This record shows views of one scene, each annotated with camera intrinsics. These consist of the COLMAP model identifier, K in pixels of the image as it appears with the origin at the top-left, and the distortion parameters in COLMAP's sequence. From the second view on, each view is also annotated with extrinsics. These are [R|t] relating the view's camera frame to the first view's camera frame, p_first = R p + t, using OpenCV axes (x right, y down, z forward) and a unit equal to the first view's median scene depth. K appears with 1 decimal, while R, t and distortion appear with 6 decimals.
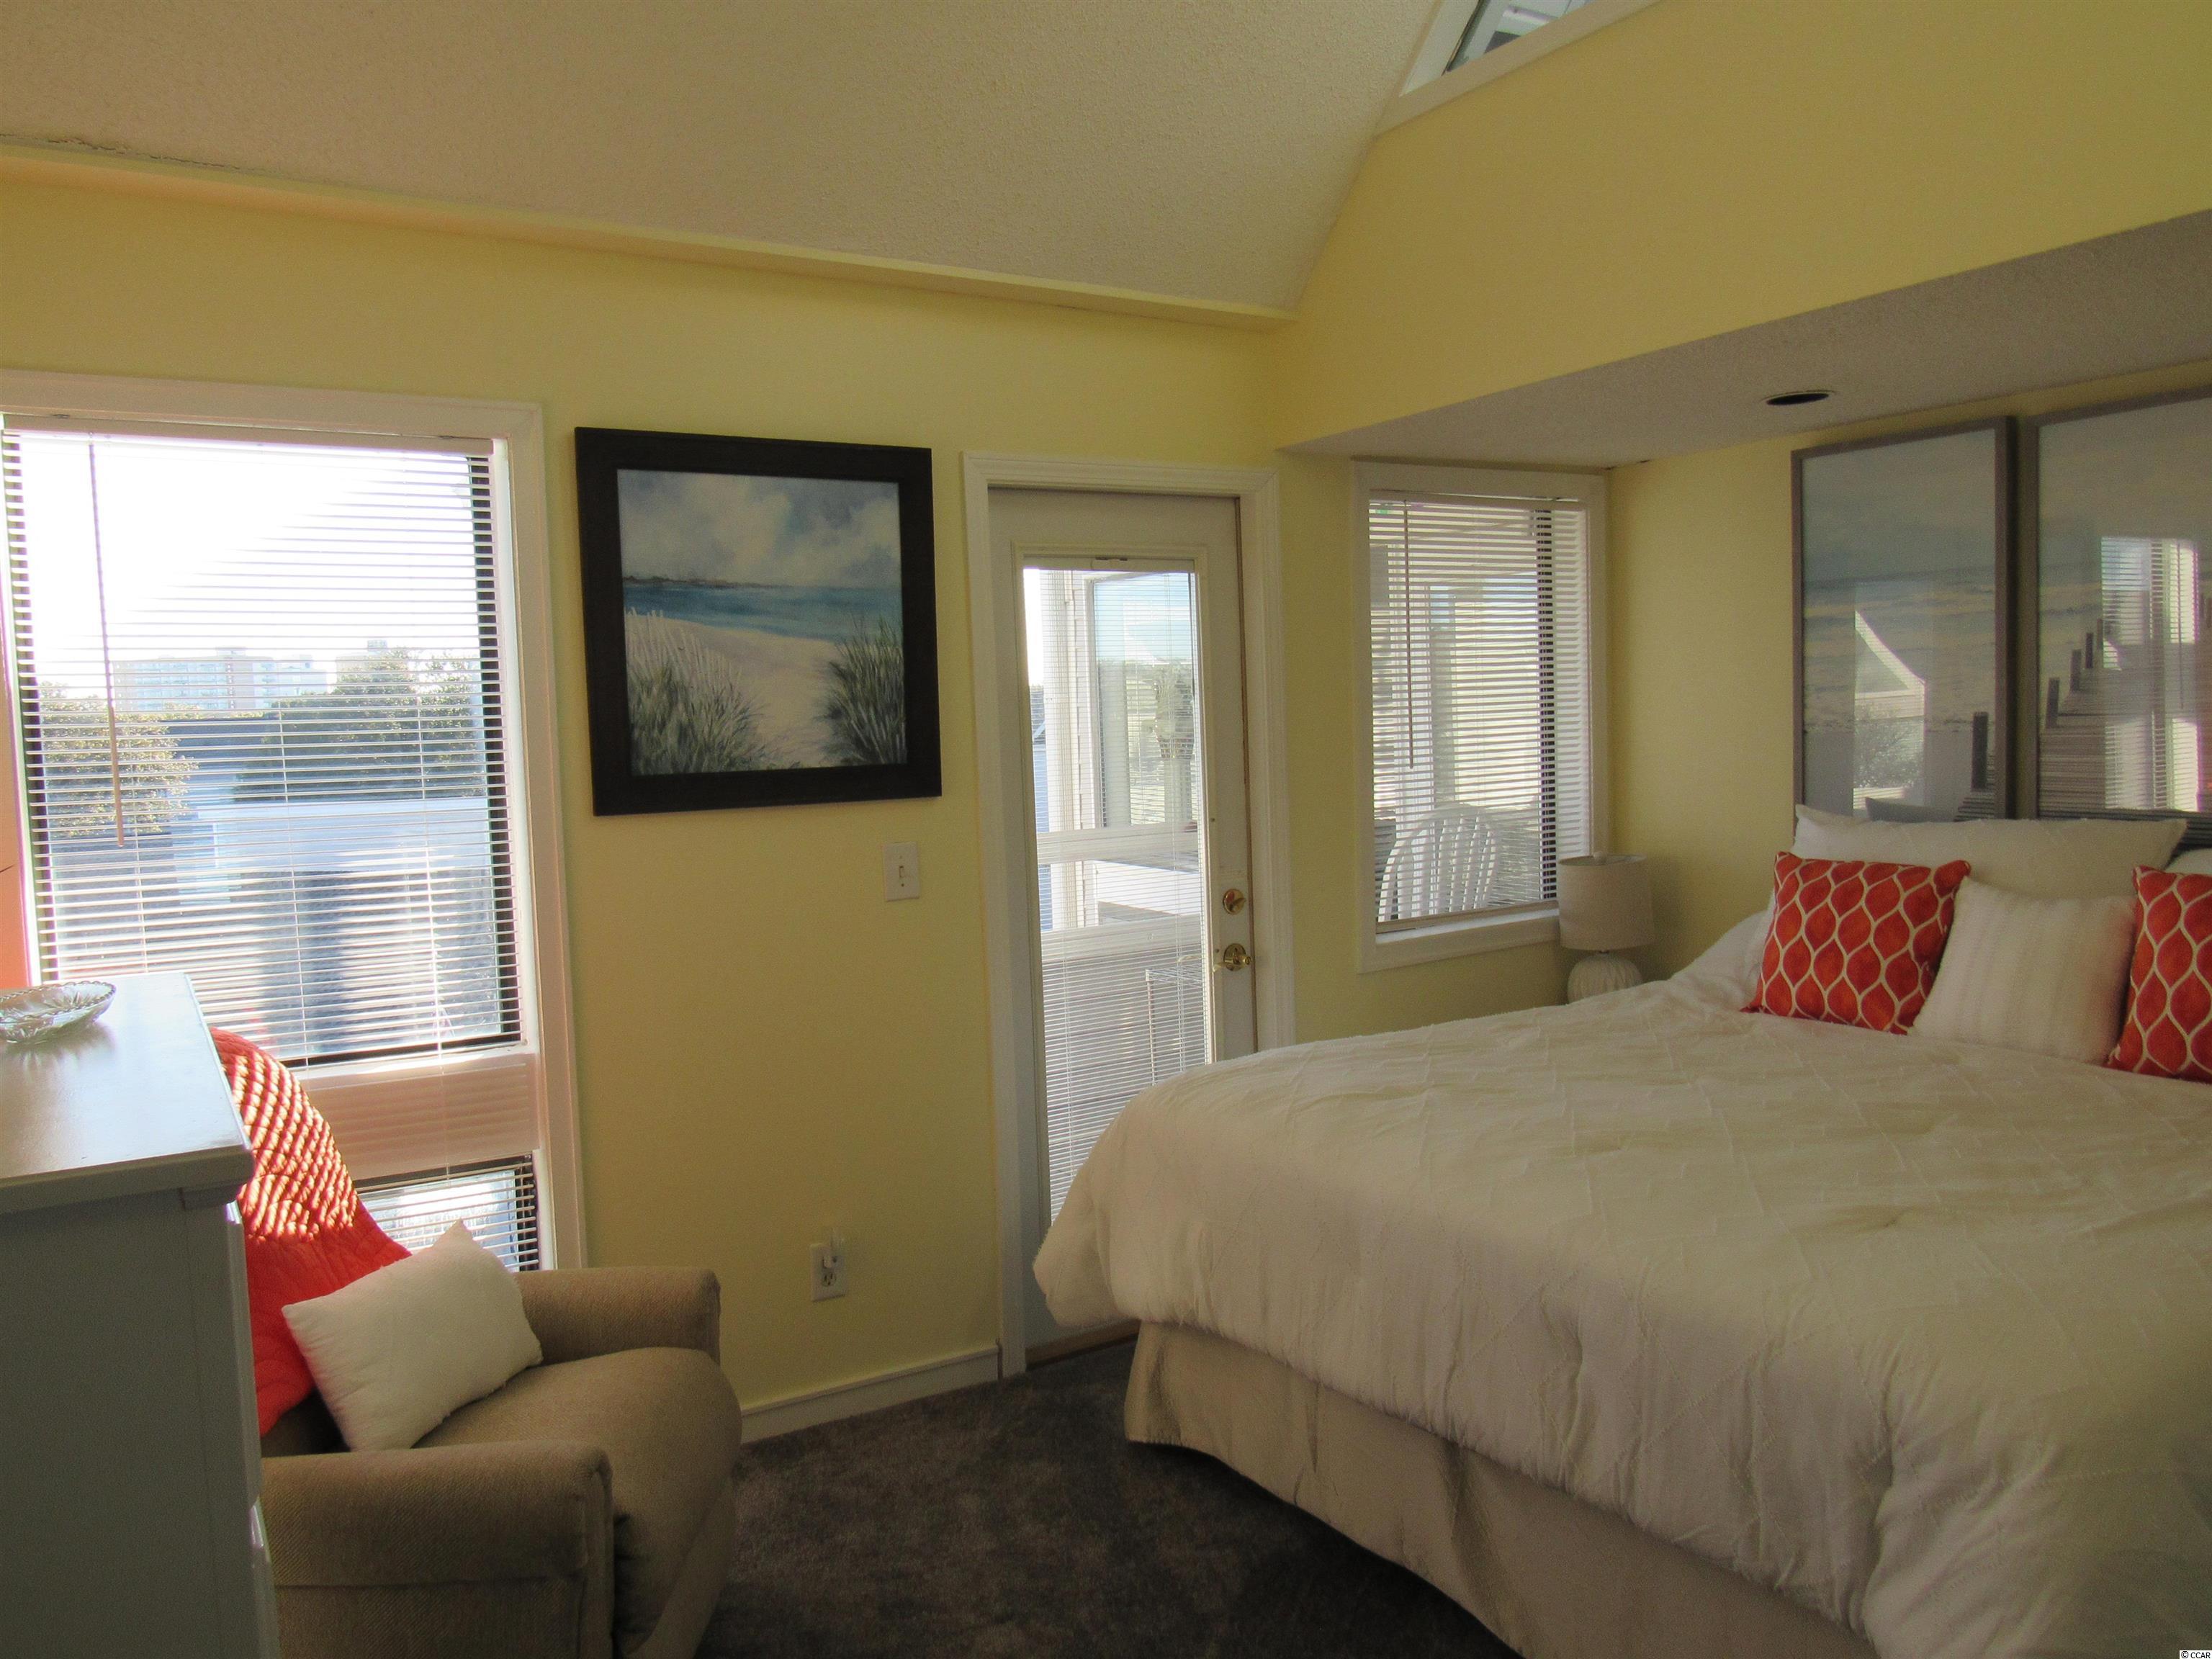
lens RADIAL K [[1591.5, 0, 1103.1], [0, 1591.5, 850.8], [0, 0, 1]] dist [-0.054119, 0.003151]
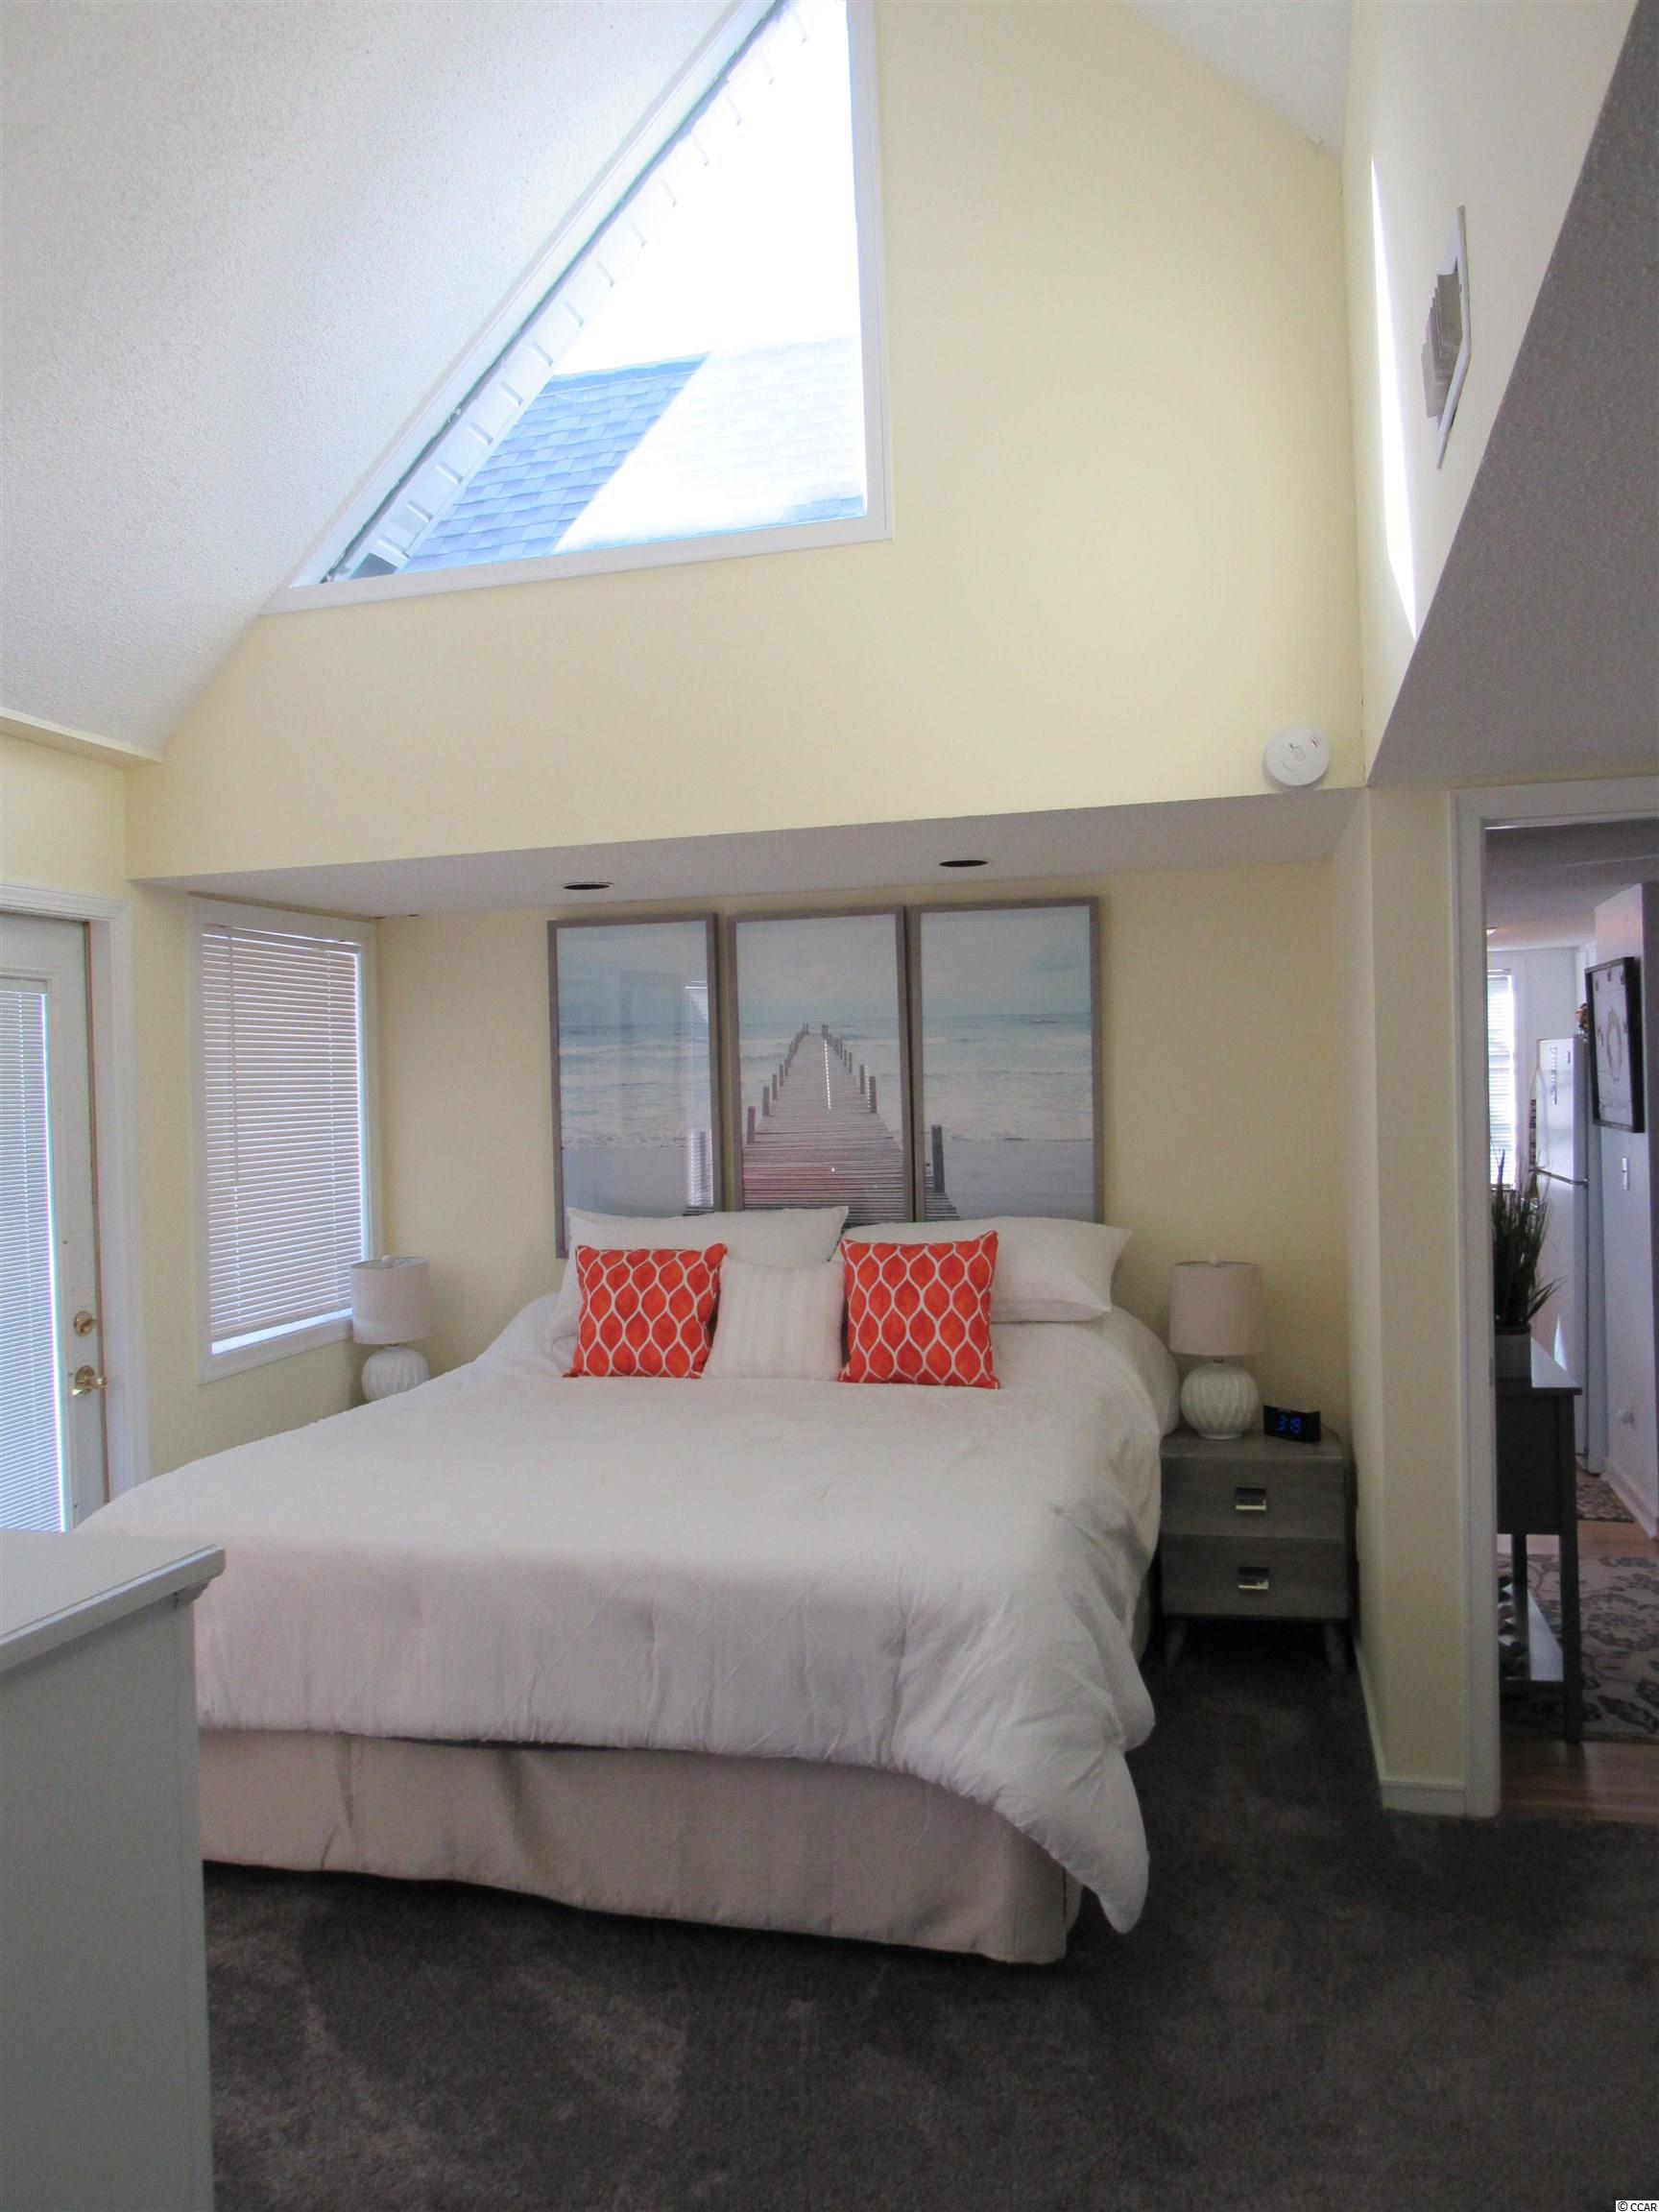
lens RADIAL K [[1629.8, 0, 829.5], [0, 1629.8, 1106.0], [0, 0, 1]] dist [-0.101905, 0.006174]
pose [[0.698018, 0.008788, 0.716027, -0.371831], [0.060236, 0.995660, -0.070941, -0.006472], [-0.713542, 0.092648, 0.694459, -0.039420]]
